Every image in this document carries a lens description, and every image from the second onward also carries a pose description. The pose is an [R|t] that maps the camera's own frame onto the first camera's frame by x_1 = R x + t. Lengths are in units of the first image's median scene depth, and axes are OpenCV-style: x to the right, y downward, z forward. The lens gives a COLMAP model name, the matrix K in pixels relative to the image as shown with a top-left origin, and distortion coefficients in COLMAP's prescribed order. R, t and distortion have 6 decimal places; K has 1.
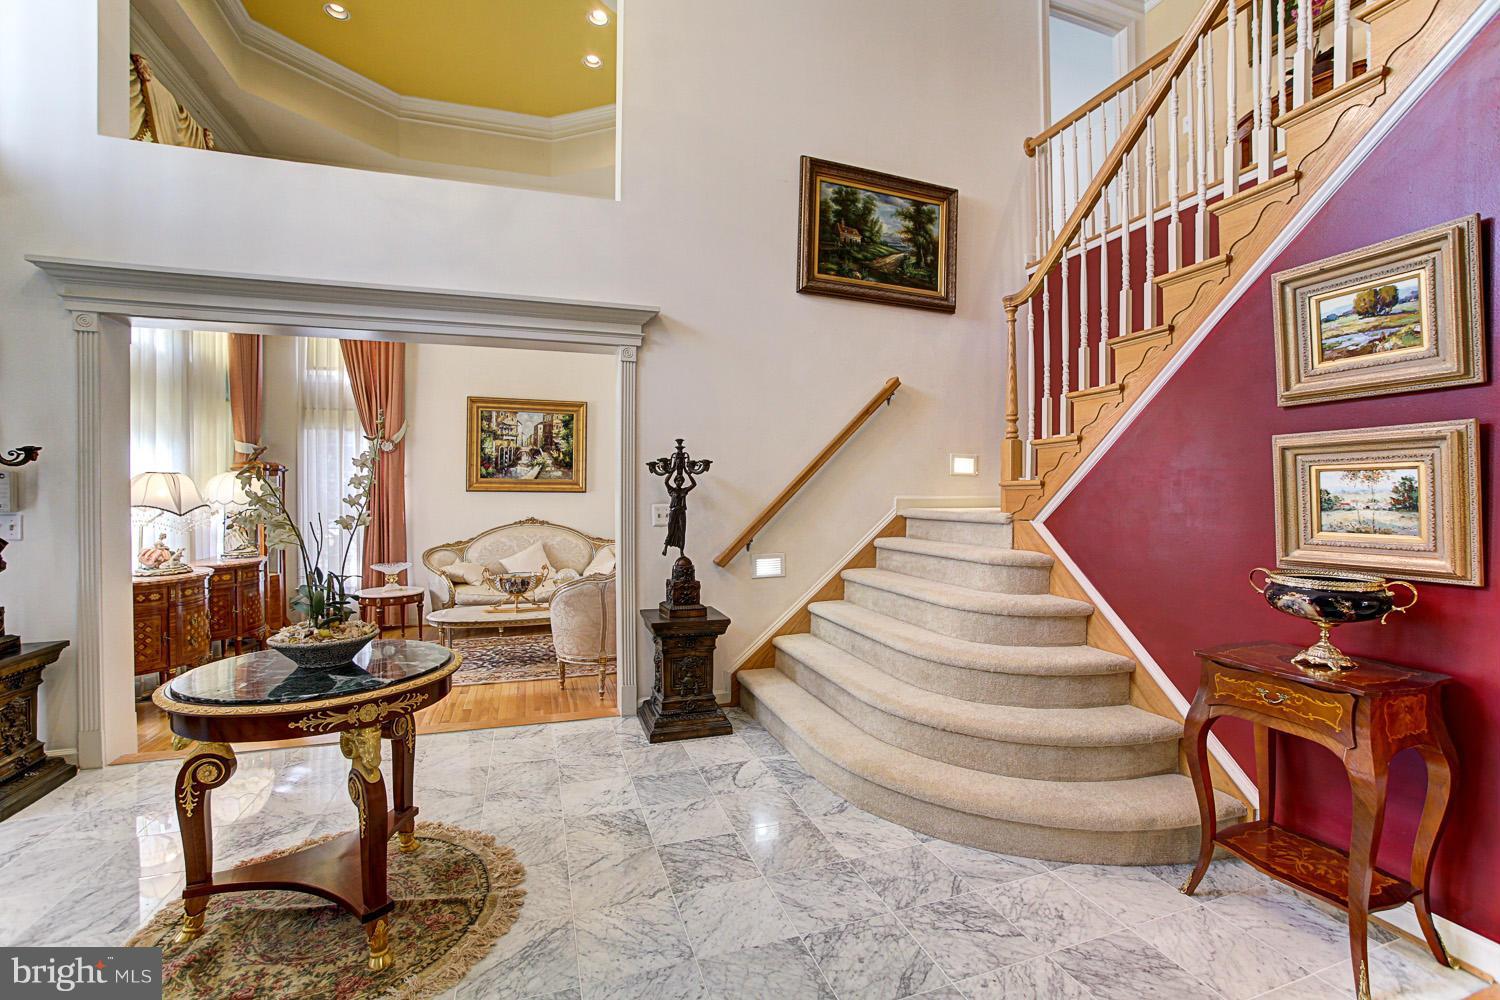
lens RADIAL K [[643.1, 0, 750.0], [0, 643.1, 500.0], [0, 0, 1]] dist [-0.067390, 0.021600]
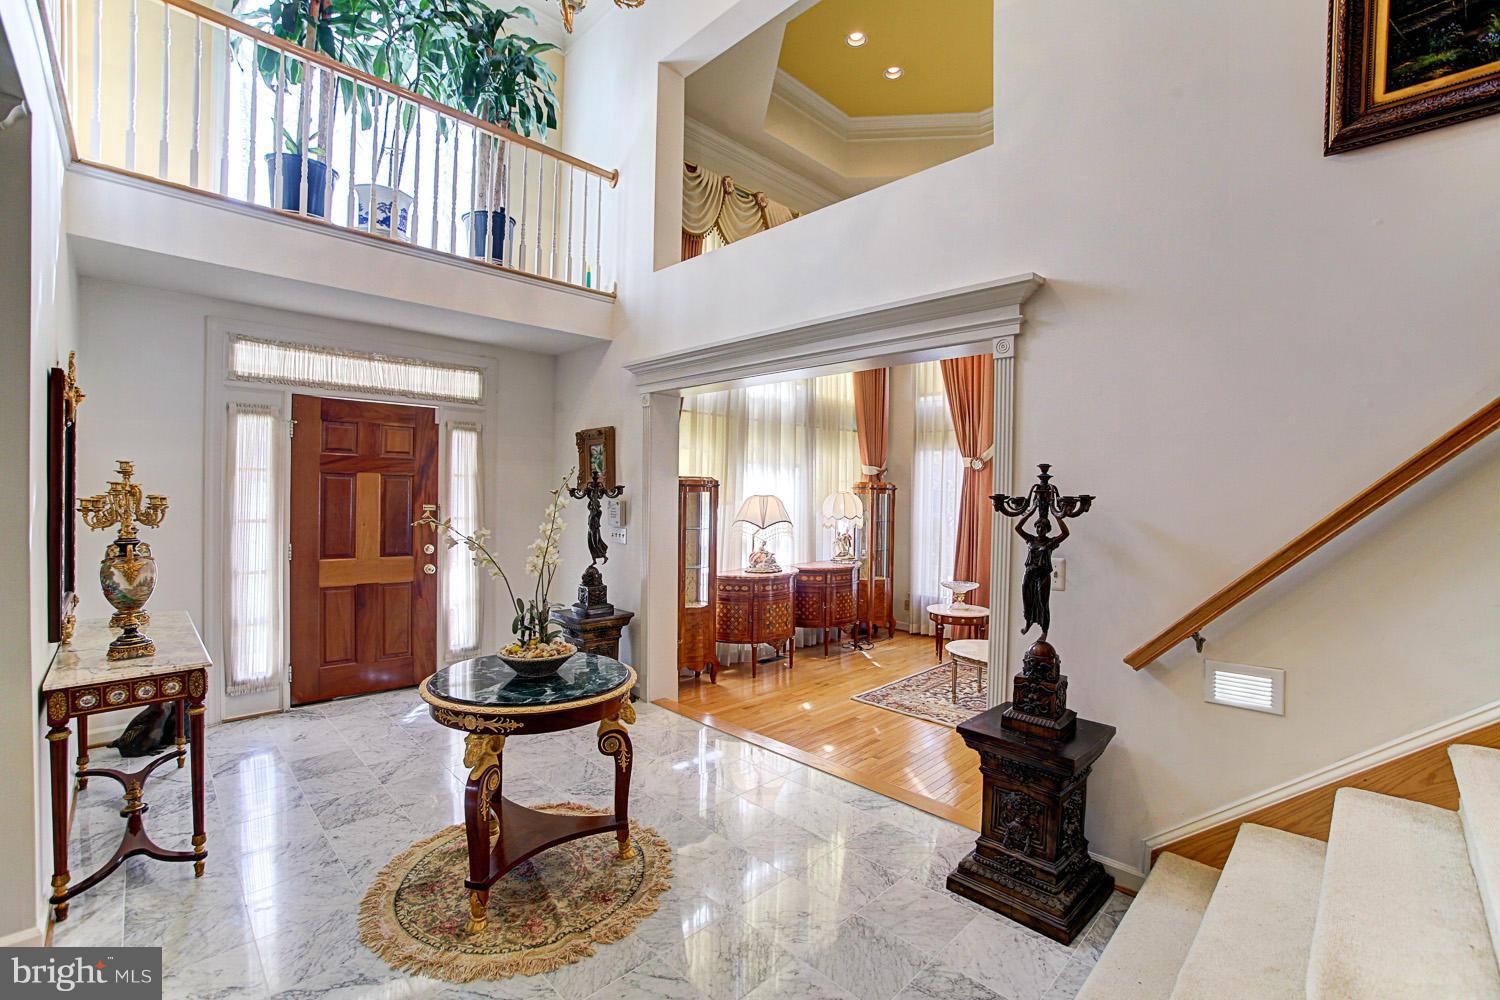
lens RADIAL K [[643.1, 0, 750.0], [0, 643.1, 500.0], [0, 0, 1]] dist [-0.067390, 0.021600]
pose [[0.441261, 0.017979, -0.897199, 0.295638], [-0.022753, 0.999702, 0.008842, -0.048511], [0.897091, 0.016512, 0.441538, 0.374370]]
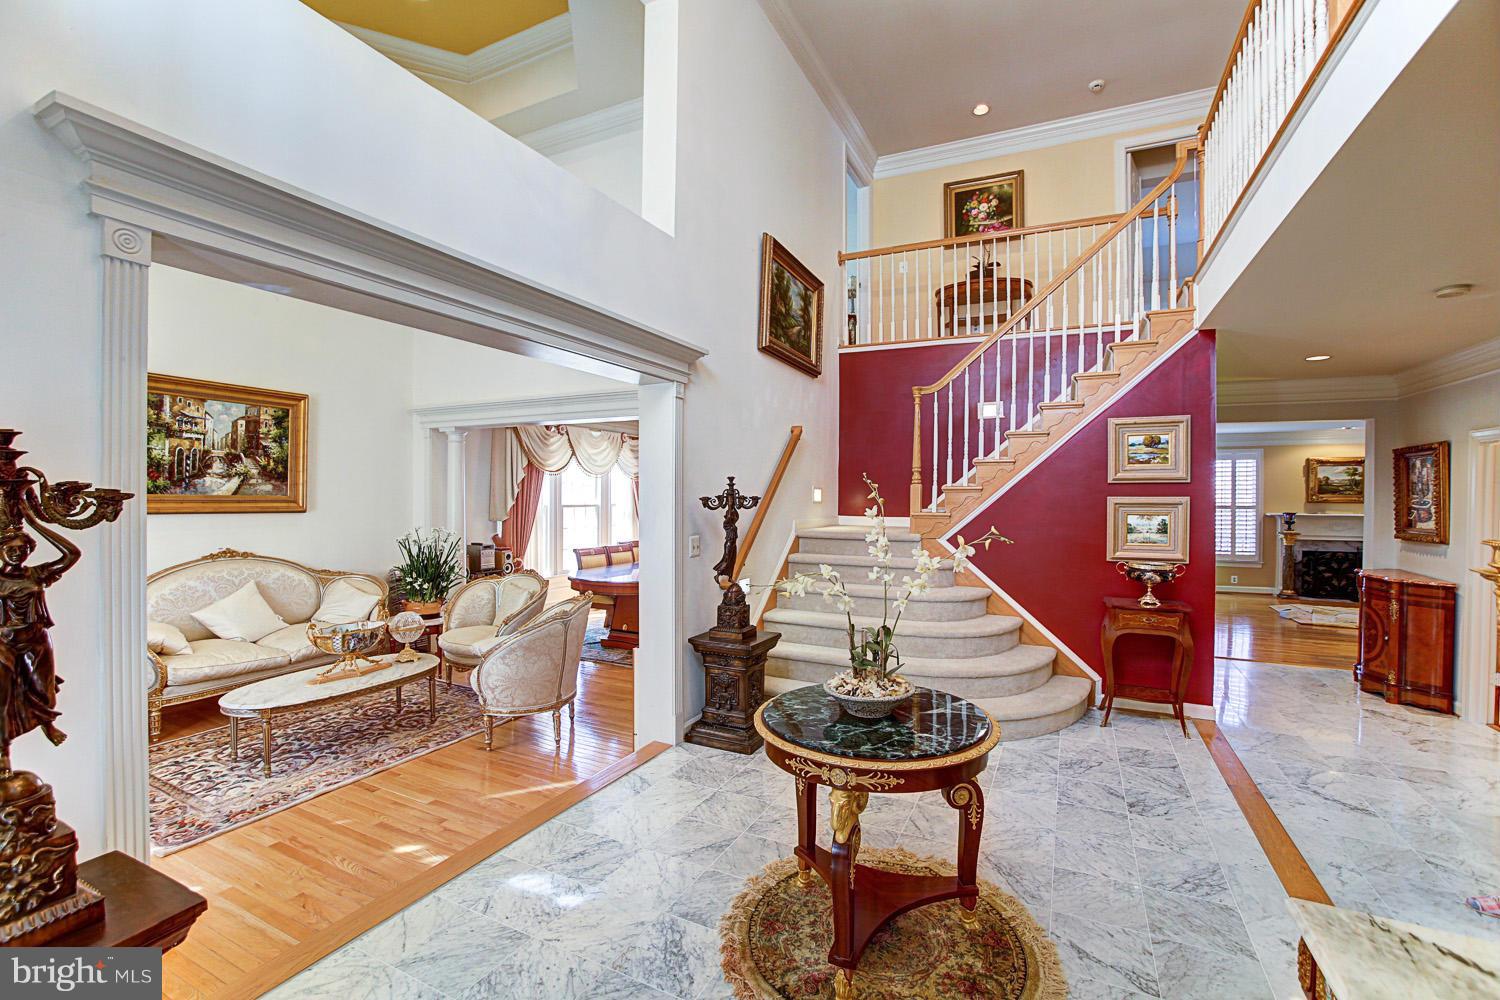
lens RADIAL K [[643.1, 0, 750.0], [0, 643.1, 500.0], [0, 0, 1]] dist [-0.067390, 0.021600]
pose [[0.713514, -0.000689, 0.700640, -0.731844], [0.001289, 0.999999, -0.000329, -0.046884], [-0.700639, 0.001138, 0.713515, 0.166367]]
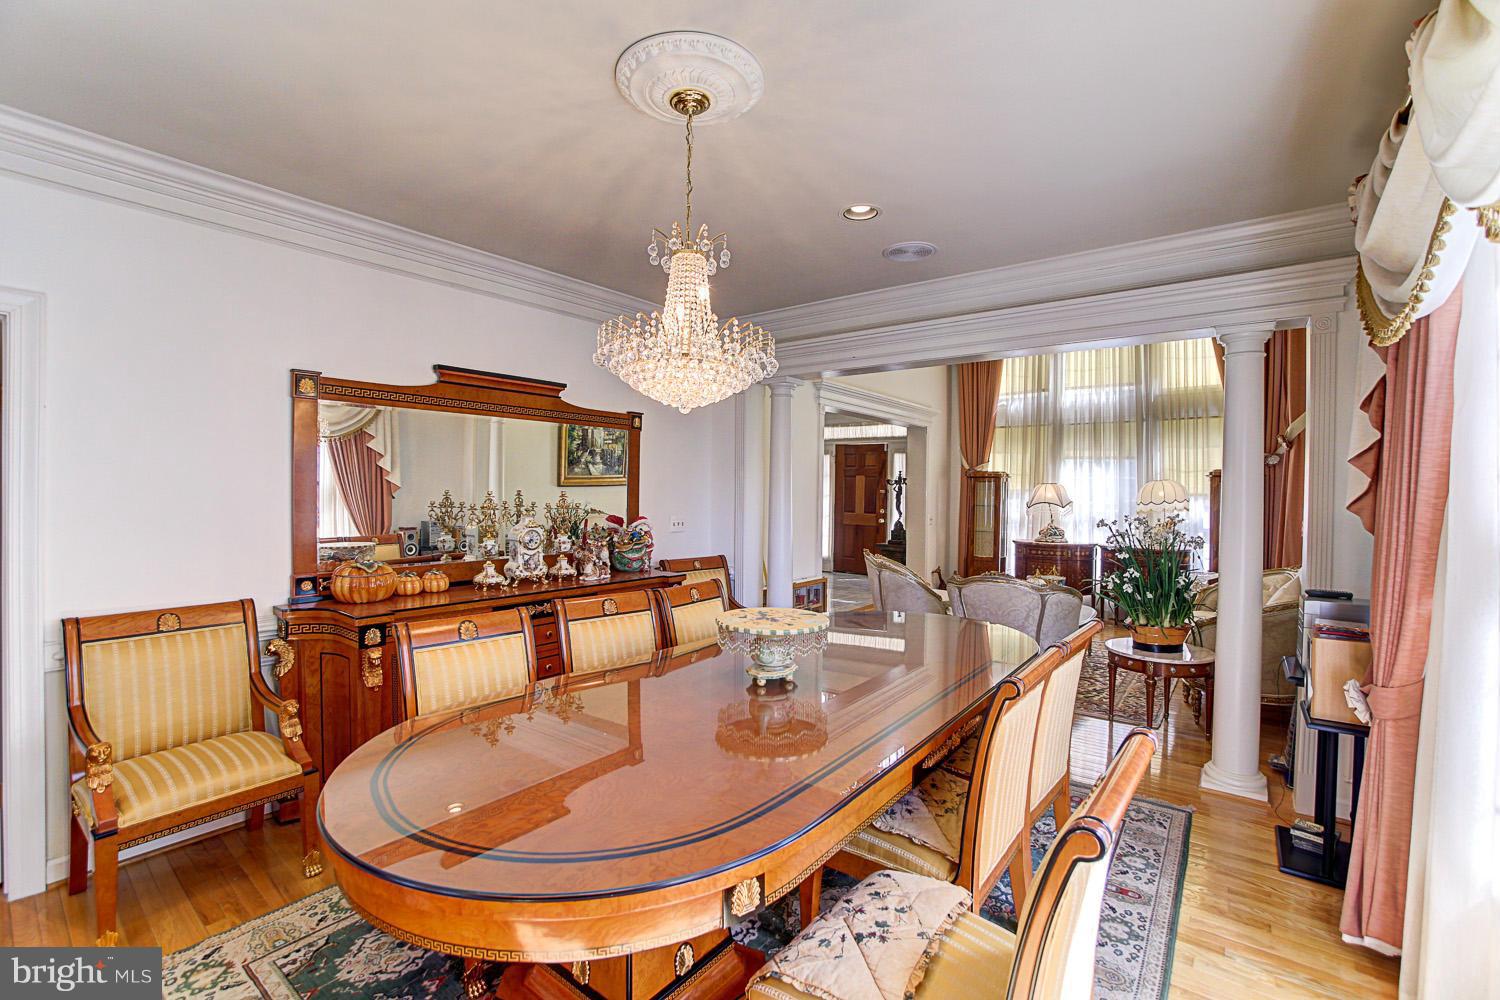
lens RADIAL K [[643.1, 0, 750.0], [0, 643.1, 500.0], [0, 0, 1]] dist [-0.067390, 0.021600]
pose [[-0.842709, 0.000638, -0.538369, 0.715637], [-0.017231, 0.999455, 0.028155, -0.039065], [0.538094, 0.033003, -0.842239, 2.039279]]
